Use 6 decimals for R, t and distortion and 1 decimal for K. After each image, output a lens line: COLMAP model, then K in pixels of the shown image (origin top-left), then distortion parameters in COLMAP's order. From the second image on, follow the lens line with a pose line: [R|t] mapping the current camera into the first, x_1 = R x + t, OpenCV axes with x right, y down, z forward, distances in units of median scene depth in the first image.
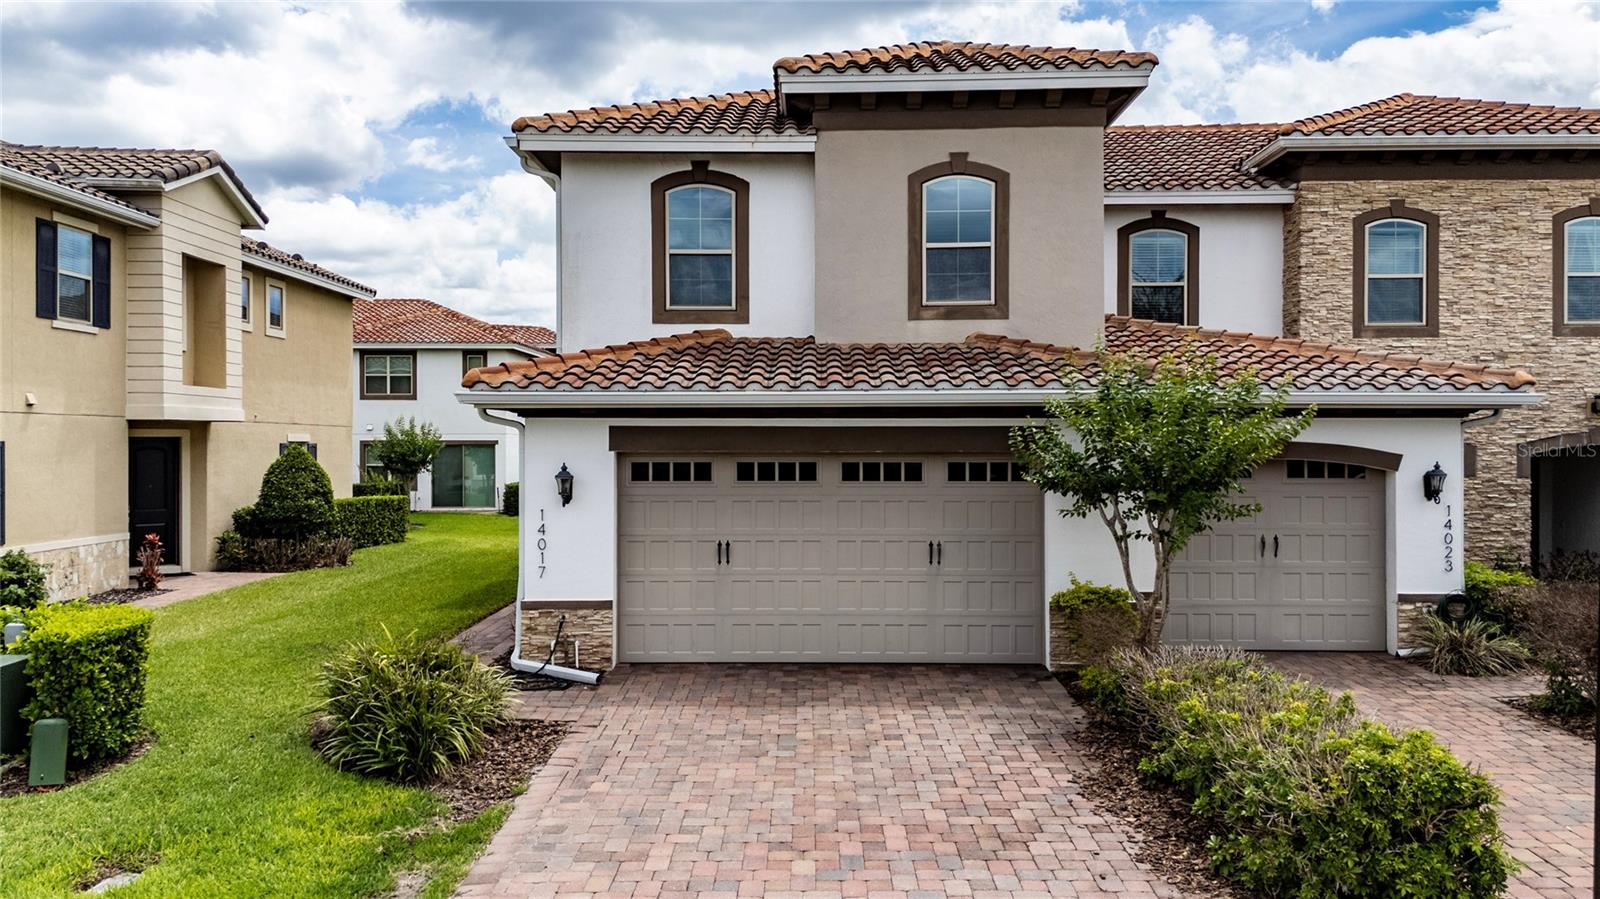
lens RADIAL K [[1167.9, 0, 809.8], [0, 1167.9, 442.7], [0, 0, 1]] dist [0.088845, -0.094228]
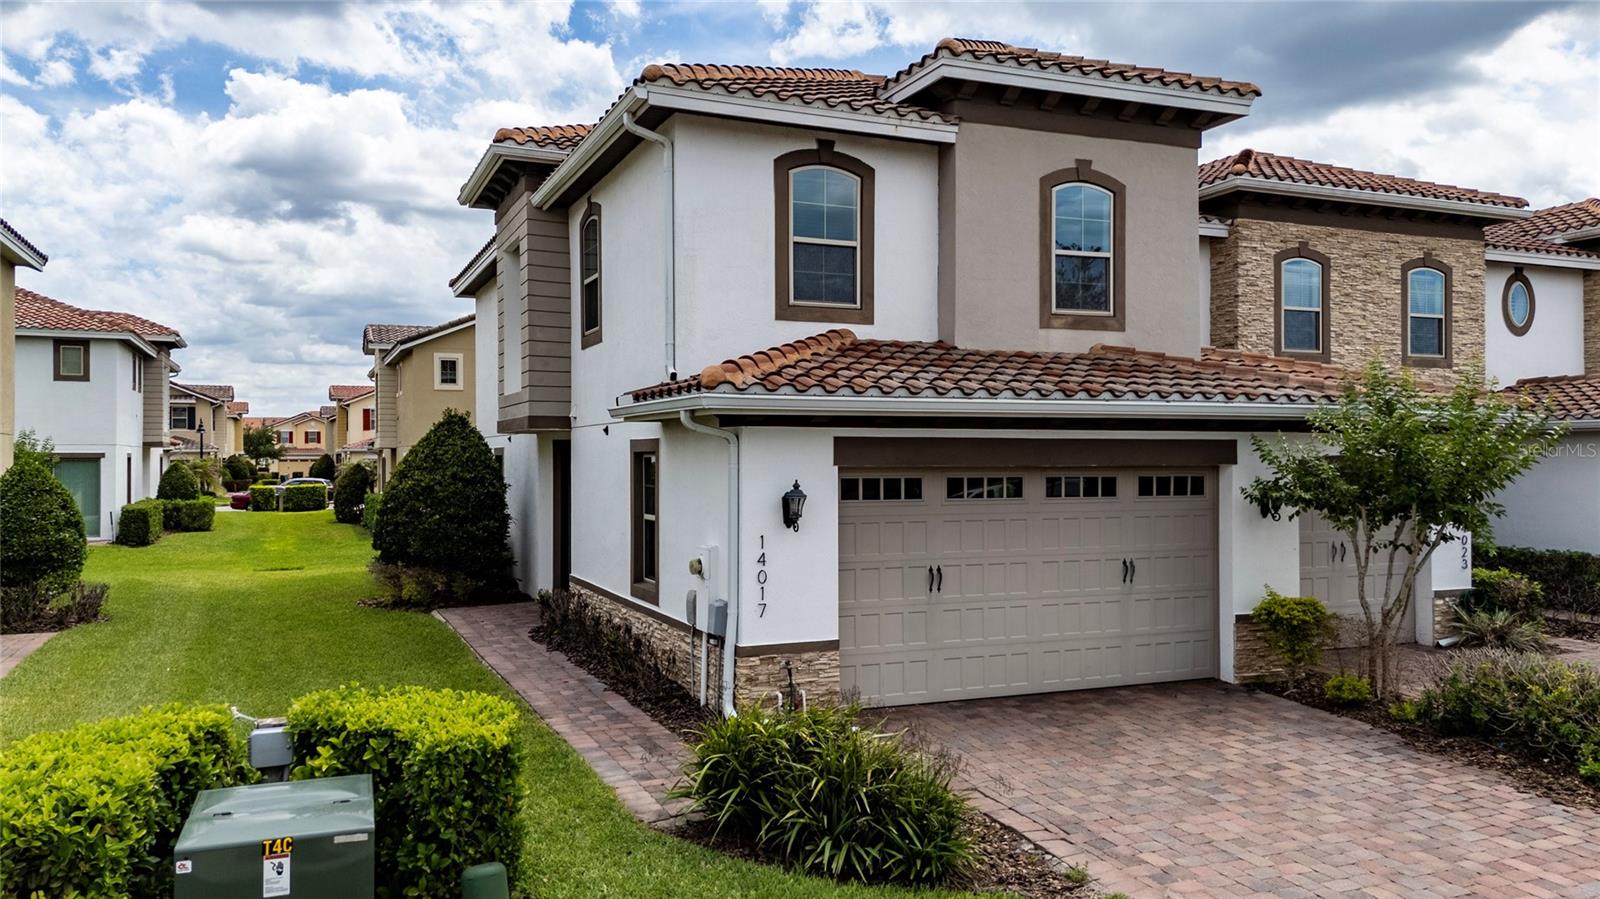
lens RADIAL K [[1167.9, 0, 809.8], [0, 1167.9, 442.7], [0, 0, 1]] dist [0.088845, -0.094228]
pose [[0.913955, 0.004918, 0.405786, -0.478698], [-0.000361, 0.999936, -0.011306, -0.000088], [-0.405815, 0.010187, 0.913898, 0.198711]]
